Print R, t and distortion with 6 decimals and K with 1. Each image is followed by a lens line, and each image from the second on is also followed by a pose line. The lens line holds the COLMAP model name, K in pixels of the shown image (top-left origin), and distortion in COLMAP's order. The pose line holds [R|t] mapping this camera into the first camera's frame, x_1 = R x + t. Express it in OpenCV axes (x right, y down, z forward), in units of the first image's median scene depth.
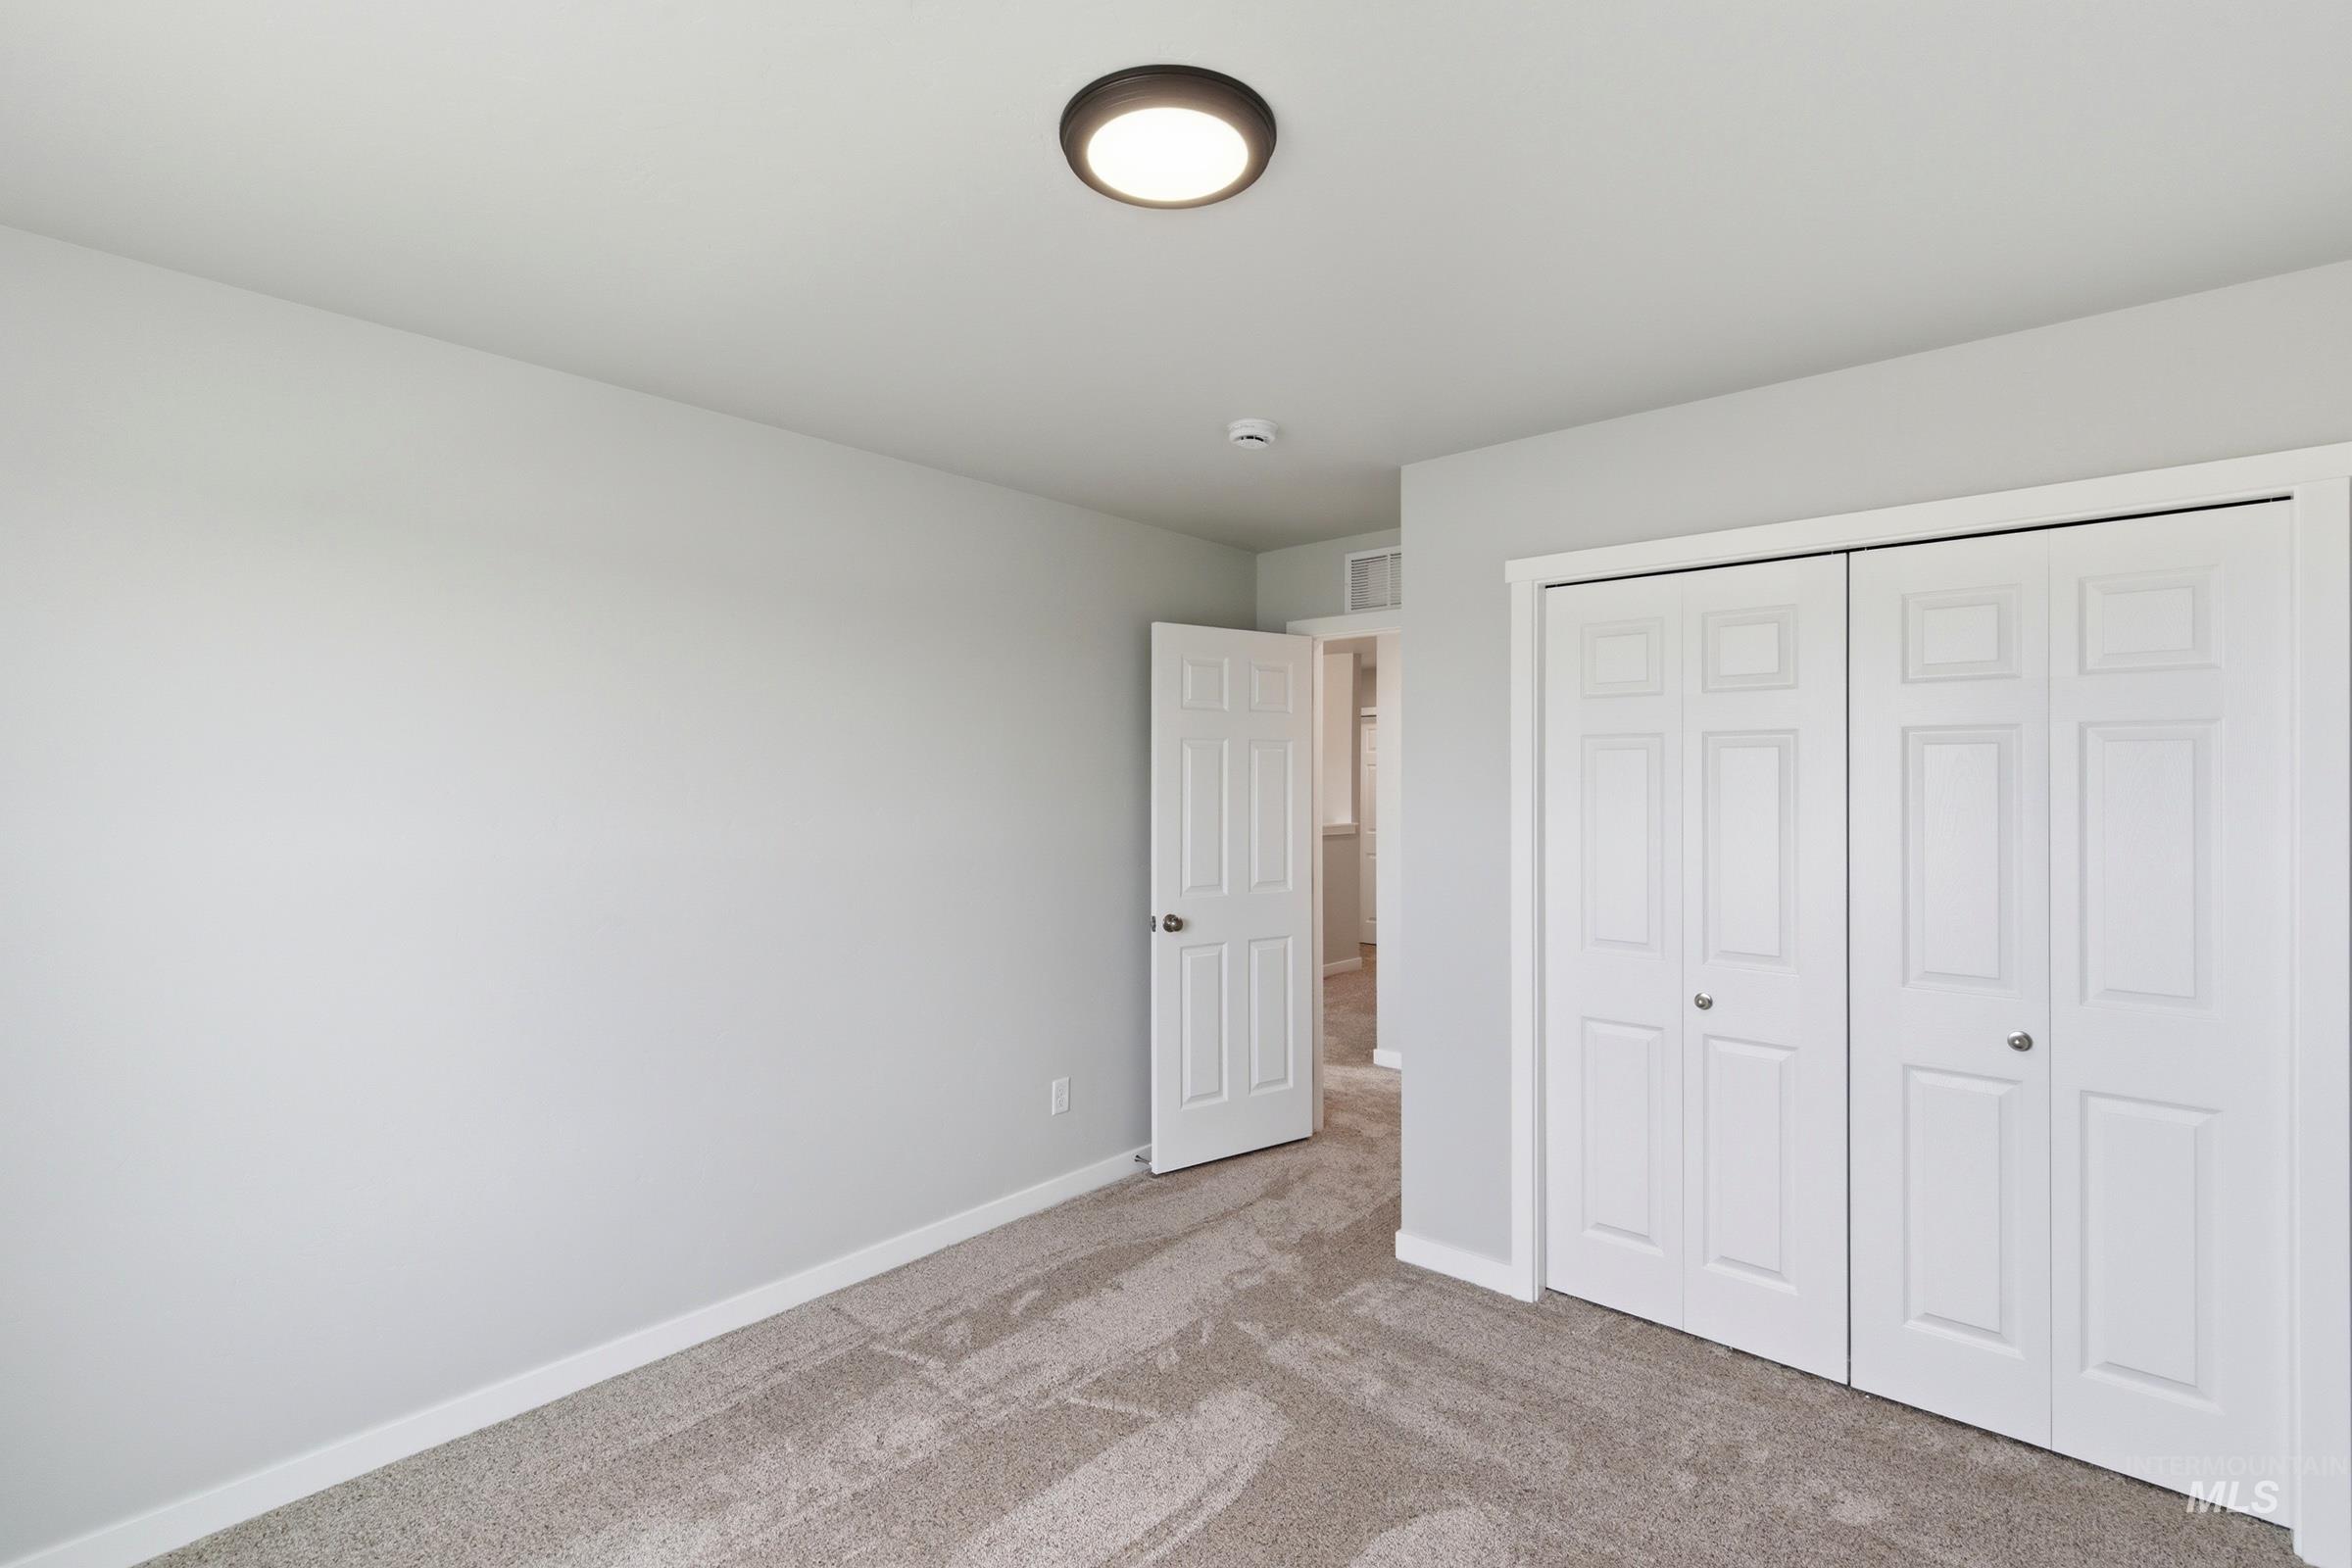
lens RADIAL K [[1077.6, 0, 1196.7], [0, 1077.6, 785.9], [0, 0, 1]] dist [0.001640, 0.000299]
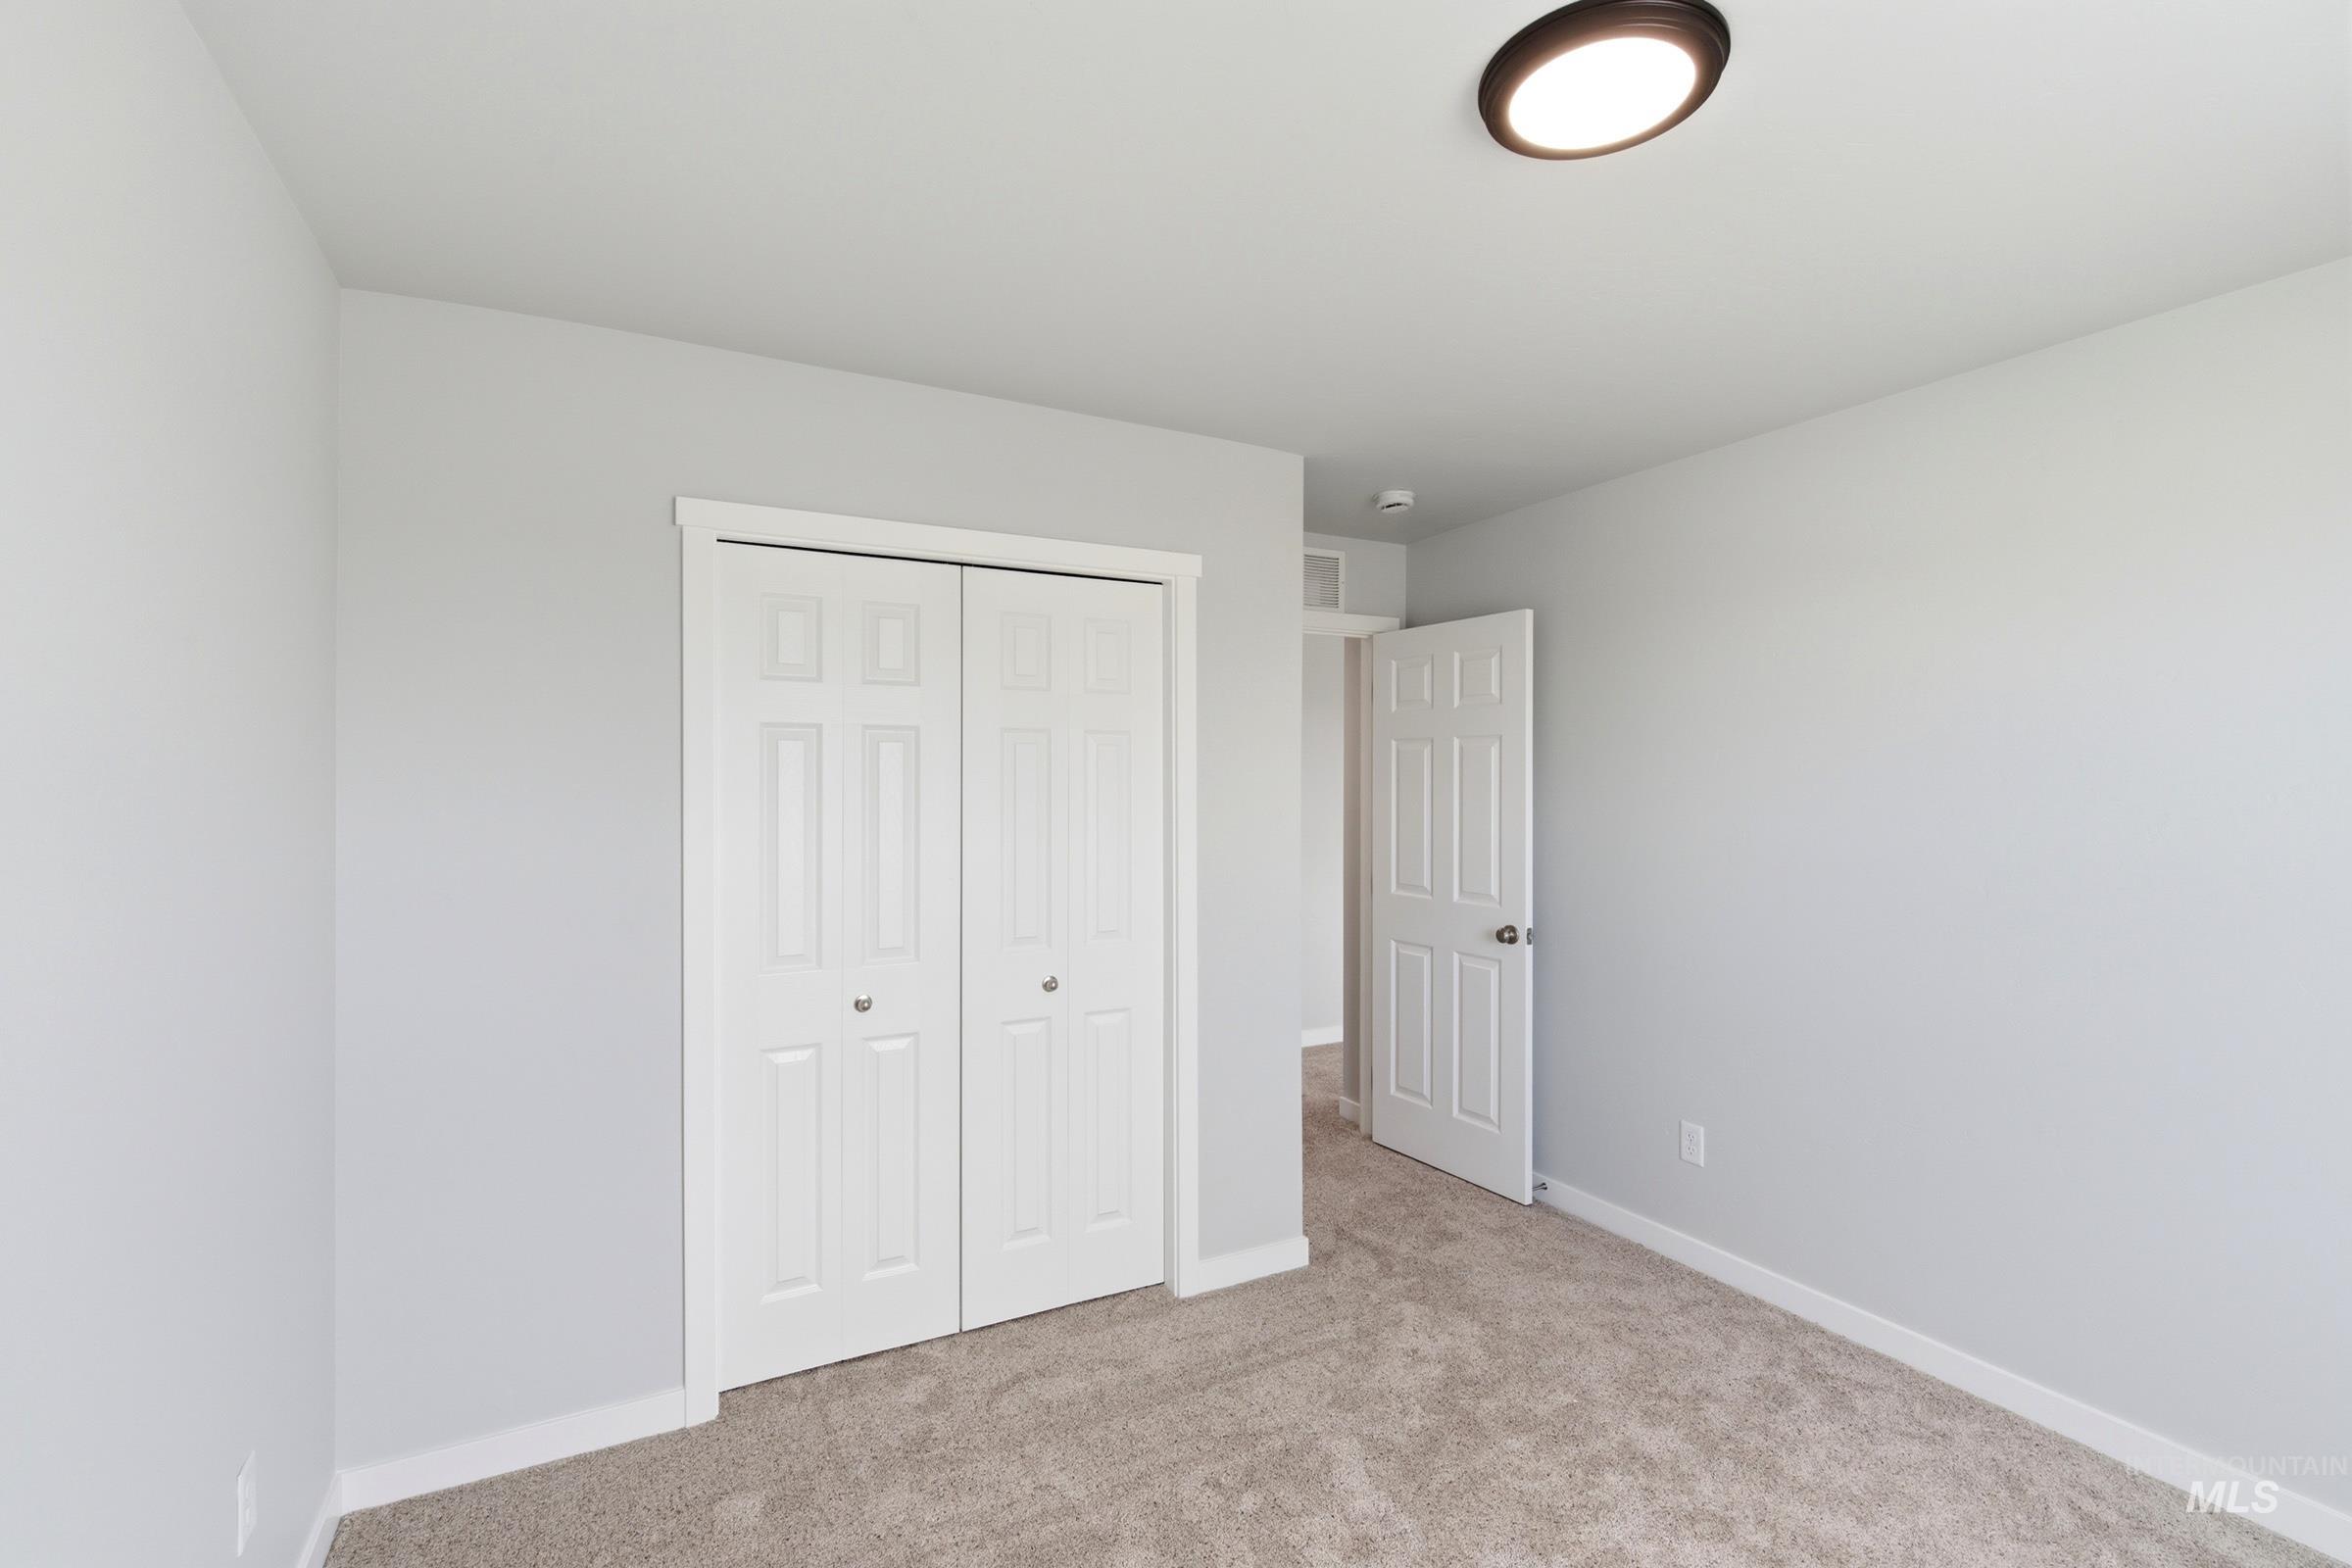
lens RADIAL K [[1077.6, 0, 1196.7], [0, 1077.6, 785.9], [0, 0, 1]] dist [0.001640, 0.000299]
pose [[0.373160, -0.009378, 0.927719, -0.316575], [0.007617, 0.999946, 0.007045, 0.000552], [-0.927736, 0.004437, 0.373212, 0.366962]]
